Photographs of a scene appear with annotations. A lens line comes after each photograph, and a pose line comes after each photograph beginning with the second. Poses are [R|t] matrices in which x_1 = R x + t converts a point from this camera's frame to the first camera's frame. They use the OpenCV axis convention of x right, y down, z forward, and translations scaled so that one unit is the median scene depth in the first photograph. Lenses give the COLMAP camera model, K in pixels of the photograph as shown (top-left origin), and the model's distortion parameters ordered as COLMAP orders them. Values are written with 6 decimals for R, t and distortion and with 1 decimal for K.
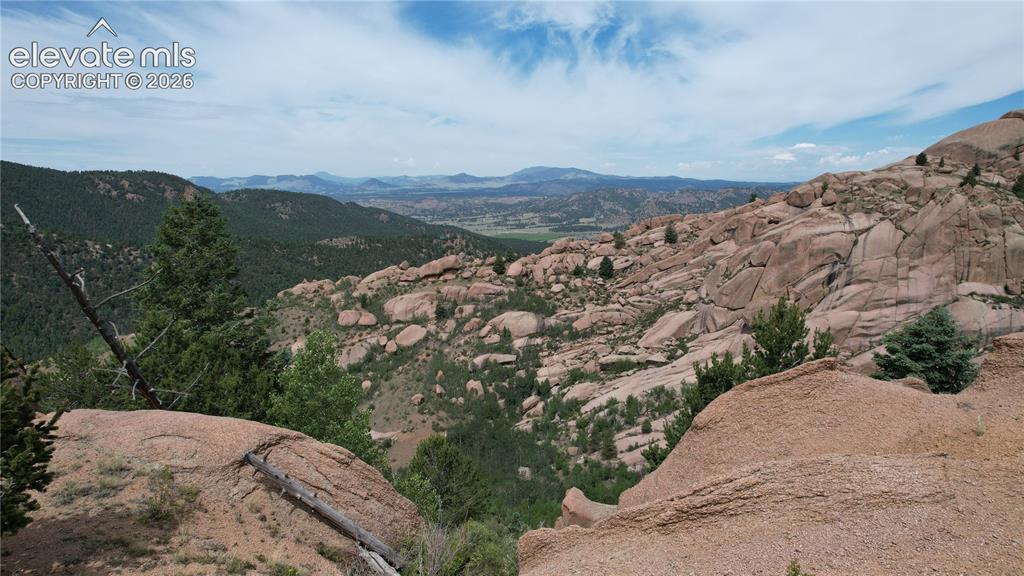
lens RADIAL K [[651.8, 0, 515.3], [0, 651.8, 288.7], [0, 0, 1]] dist [-0.069851, 0.059179]
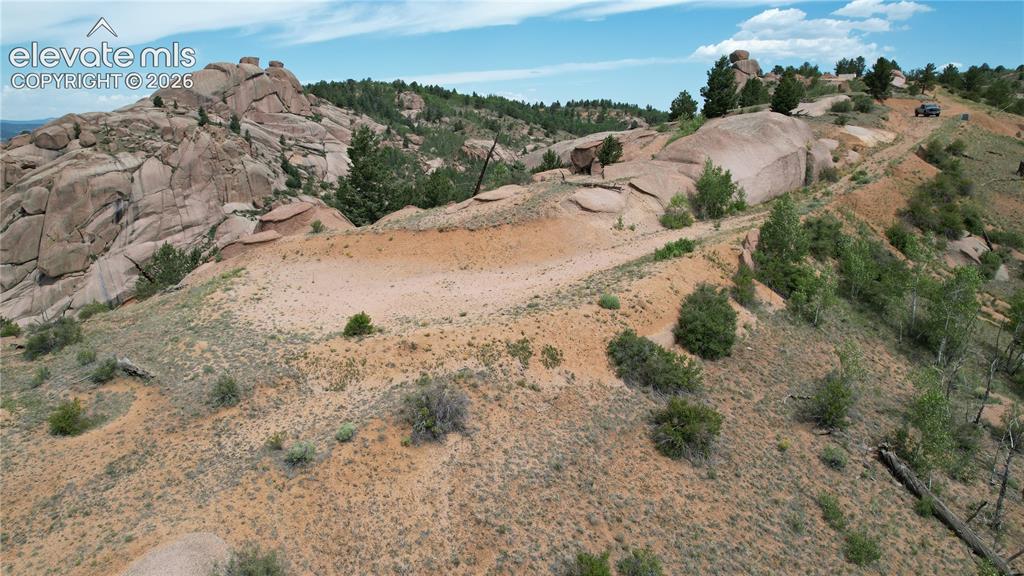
lens RADIAL K [[651.8, 0, 516.1], [0, 651.8, 289.7], [0, 0, 1]] dist [-0.069851, 0.059179]
pose [[0.398867, -0.230255, 0.887630, -0.208164], [0.149027, 0.971371, 0.185010, 0.004808], [-0.904818, 0.058486, 0.421762, -0.026981]]
